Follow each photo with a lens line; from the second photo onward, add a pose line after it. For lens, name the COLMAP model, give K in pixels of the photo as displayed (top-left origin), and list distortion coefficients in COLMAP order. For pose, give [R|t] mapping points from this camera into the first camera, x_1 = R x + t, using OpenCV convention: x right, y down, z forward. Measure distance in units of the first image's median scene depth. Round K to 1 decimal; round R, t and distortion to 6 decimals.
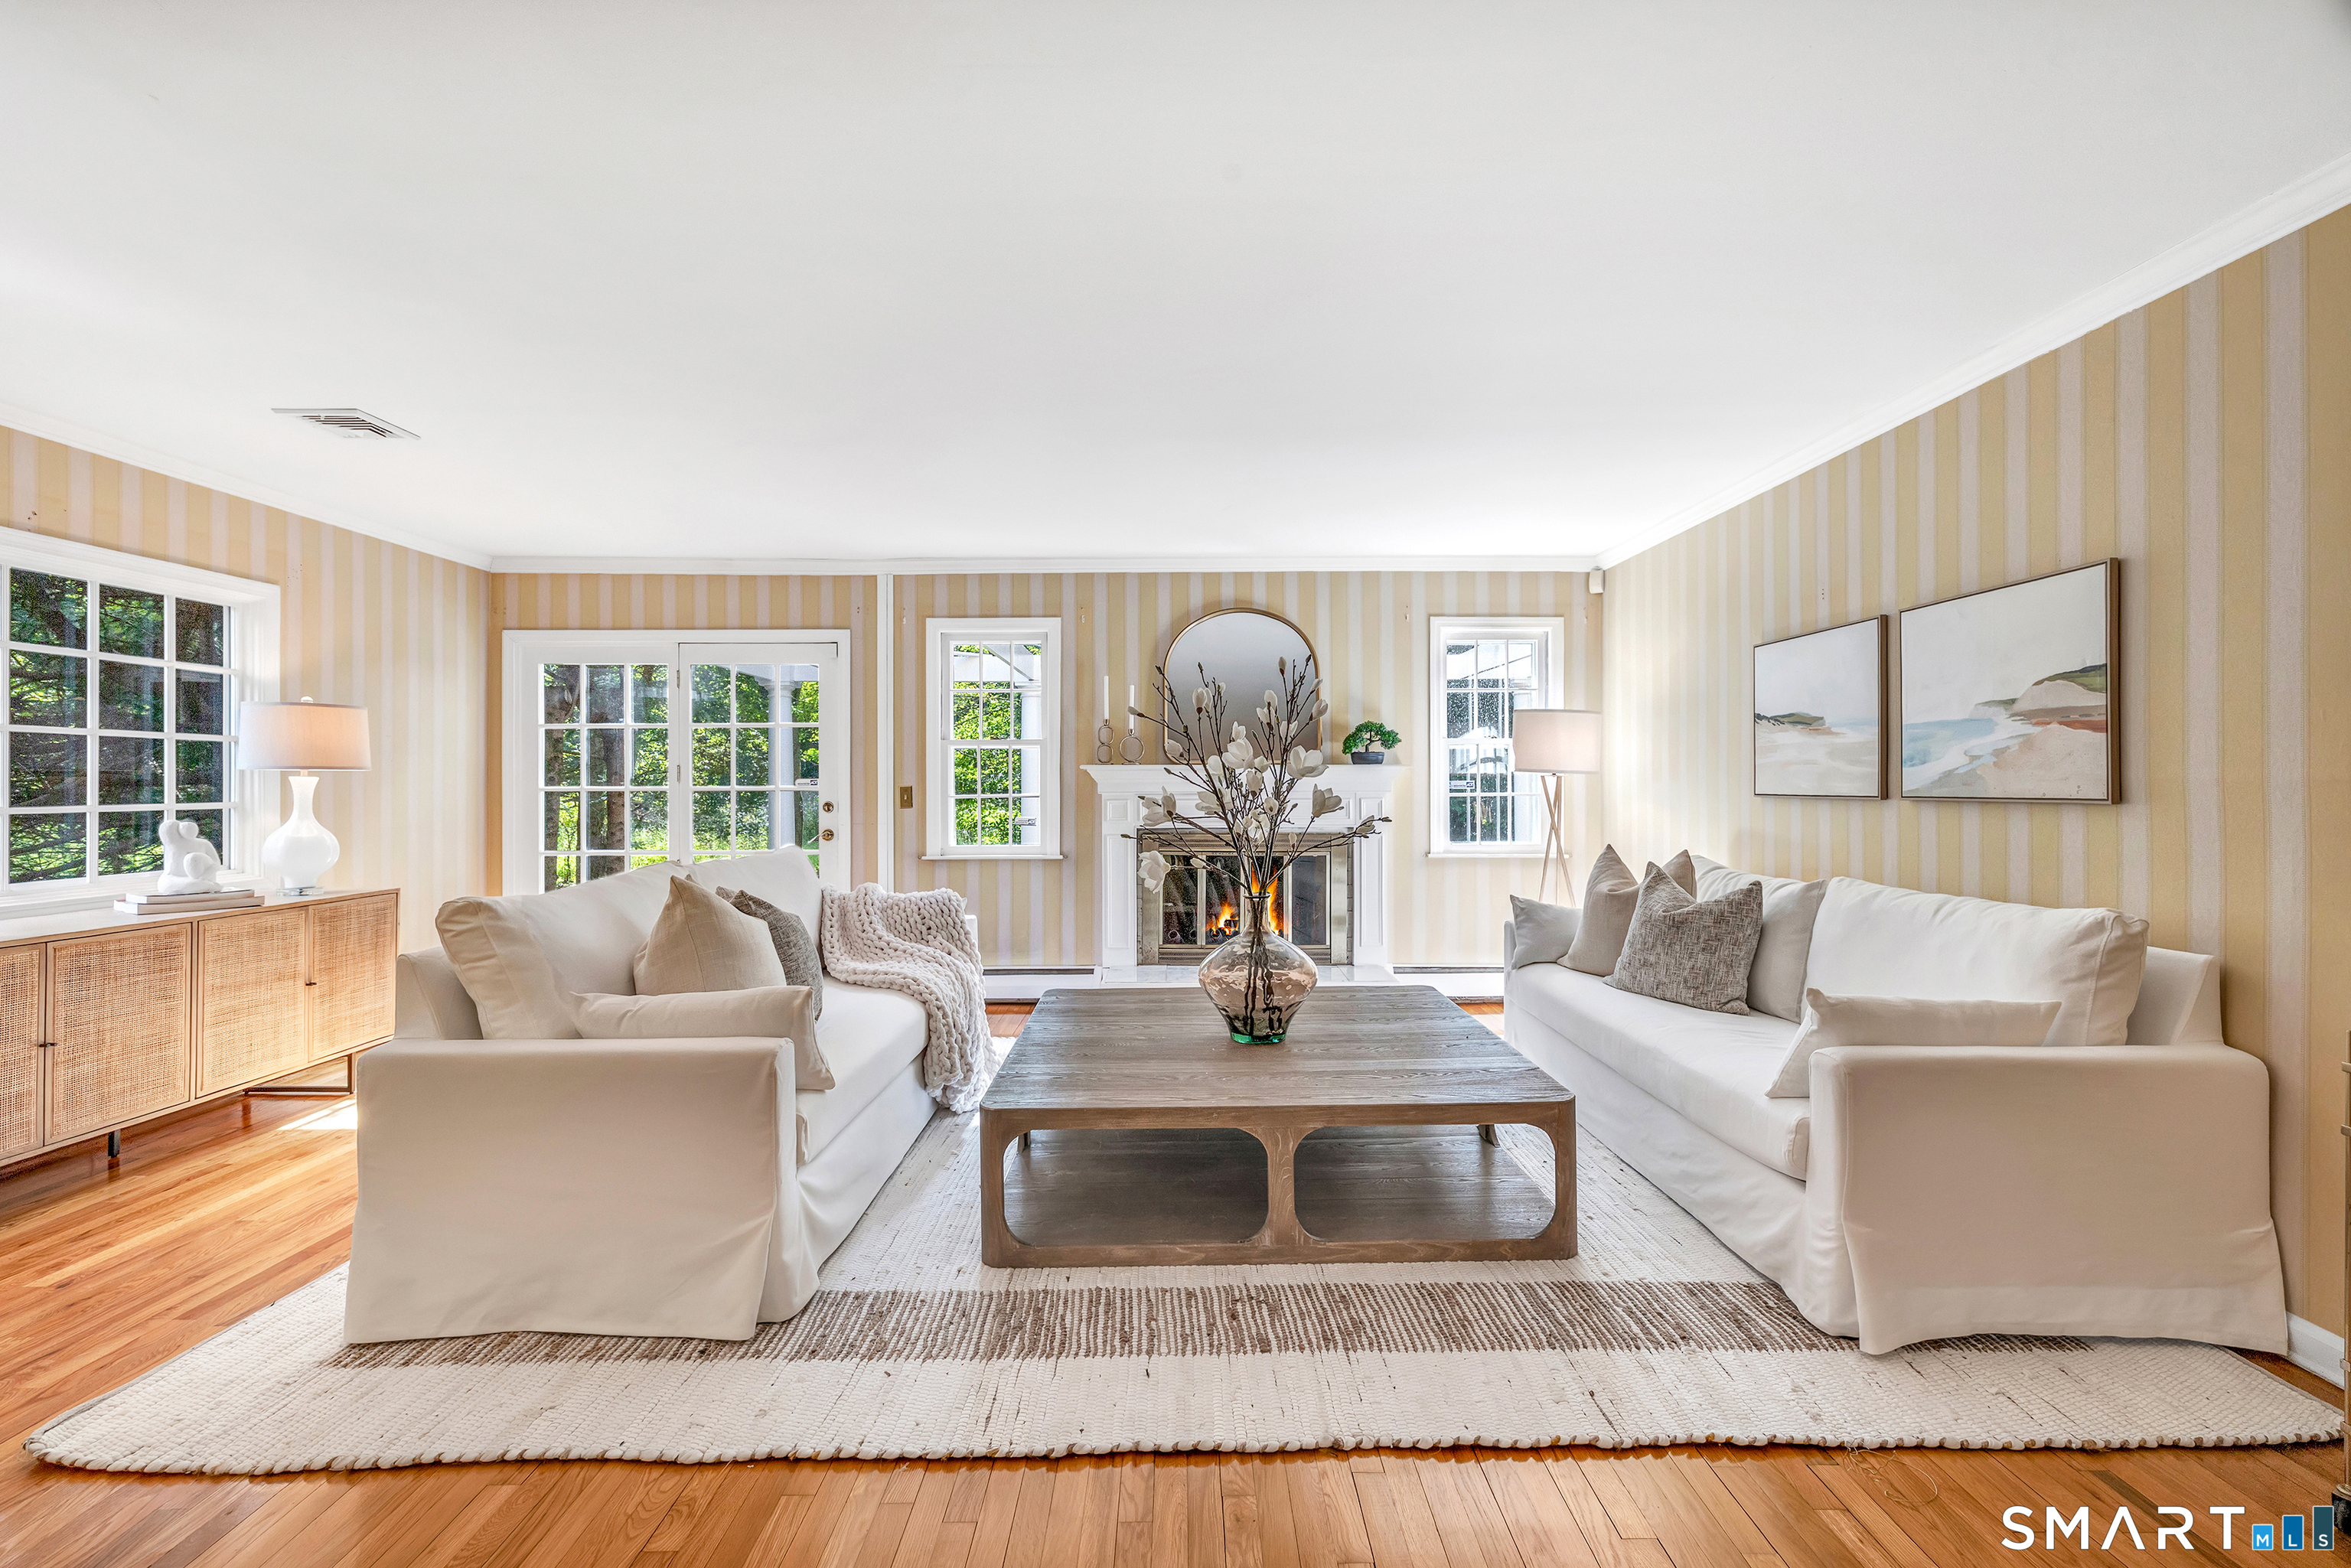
lens RADIAL K [[1059.7, 0, 1173.0], [0, 1059.7, 781.3], [0, 0, 1]] dist [0.000367, 0.001430]
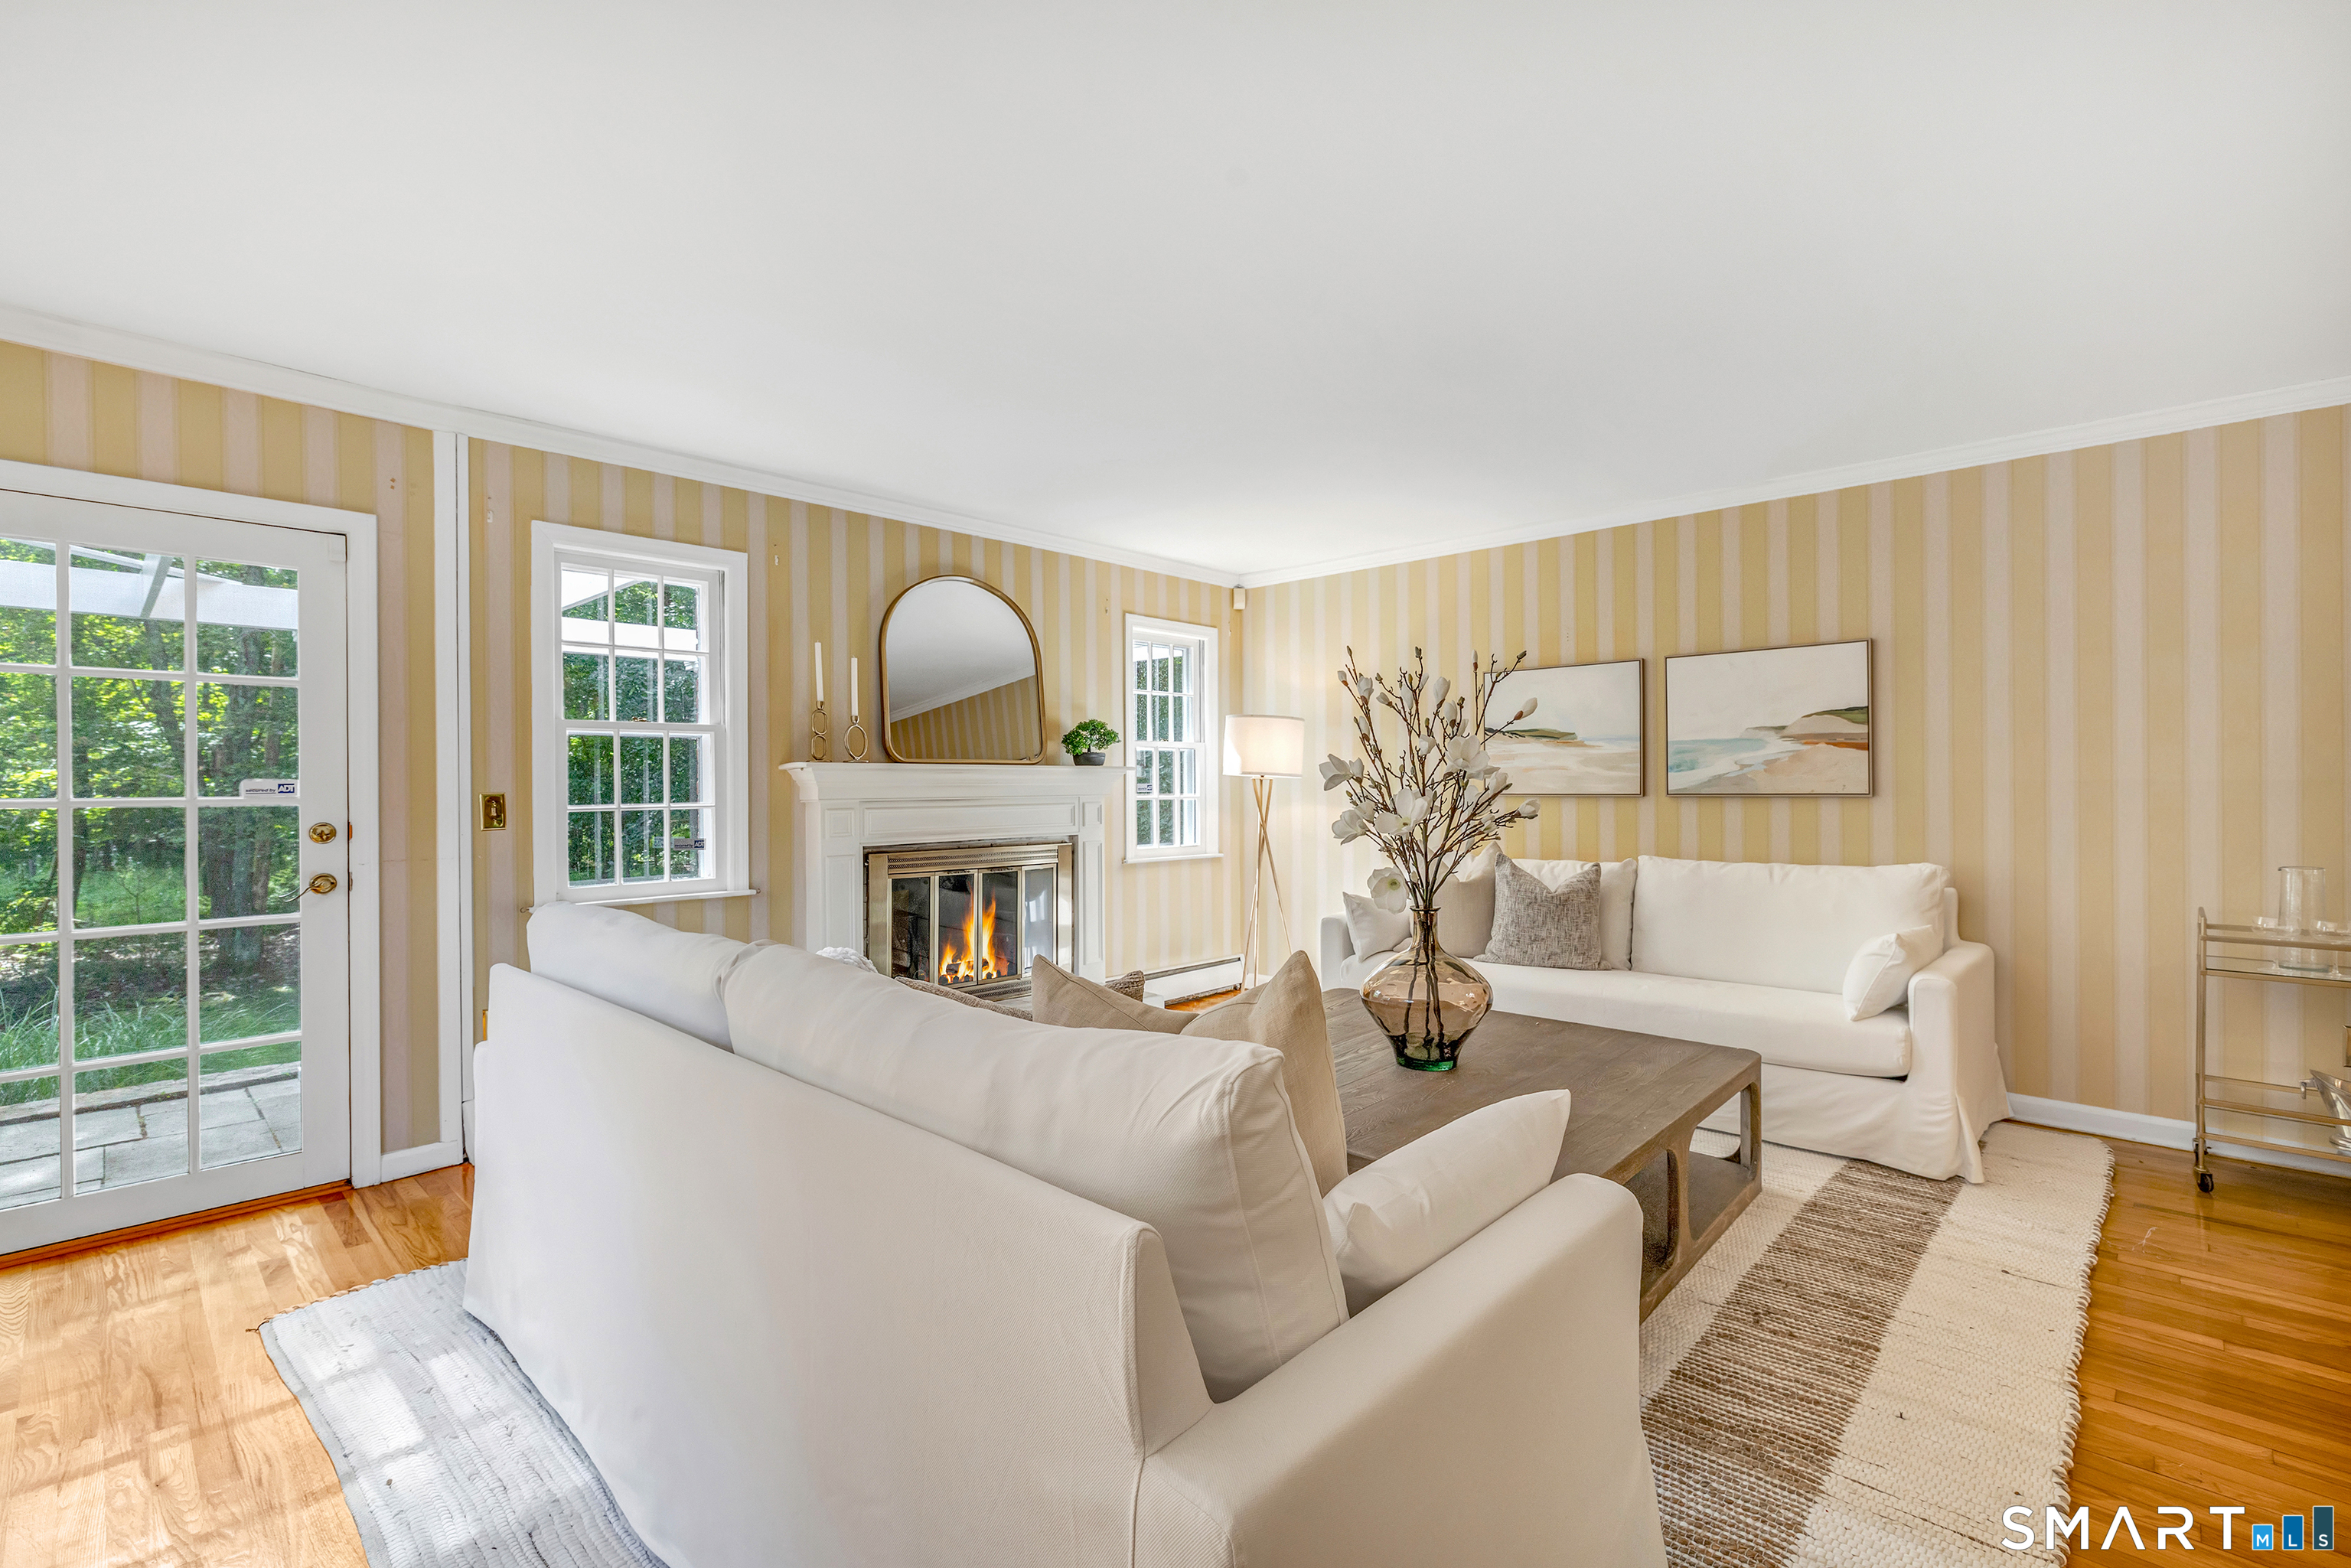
lens RADIAL K [[1059.7, 0, 1179.2], [0, 1059.7, 786.7], [0, 0, 1]] dist [0.000367, 0.001430]
pose [[0.685996, -0.003635, 0.727596, -0.656906], [0.002500, 0.999993, 0.002639, -0.000040], [-0.727601, 0.000008, 0.686001, 0.473186]]
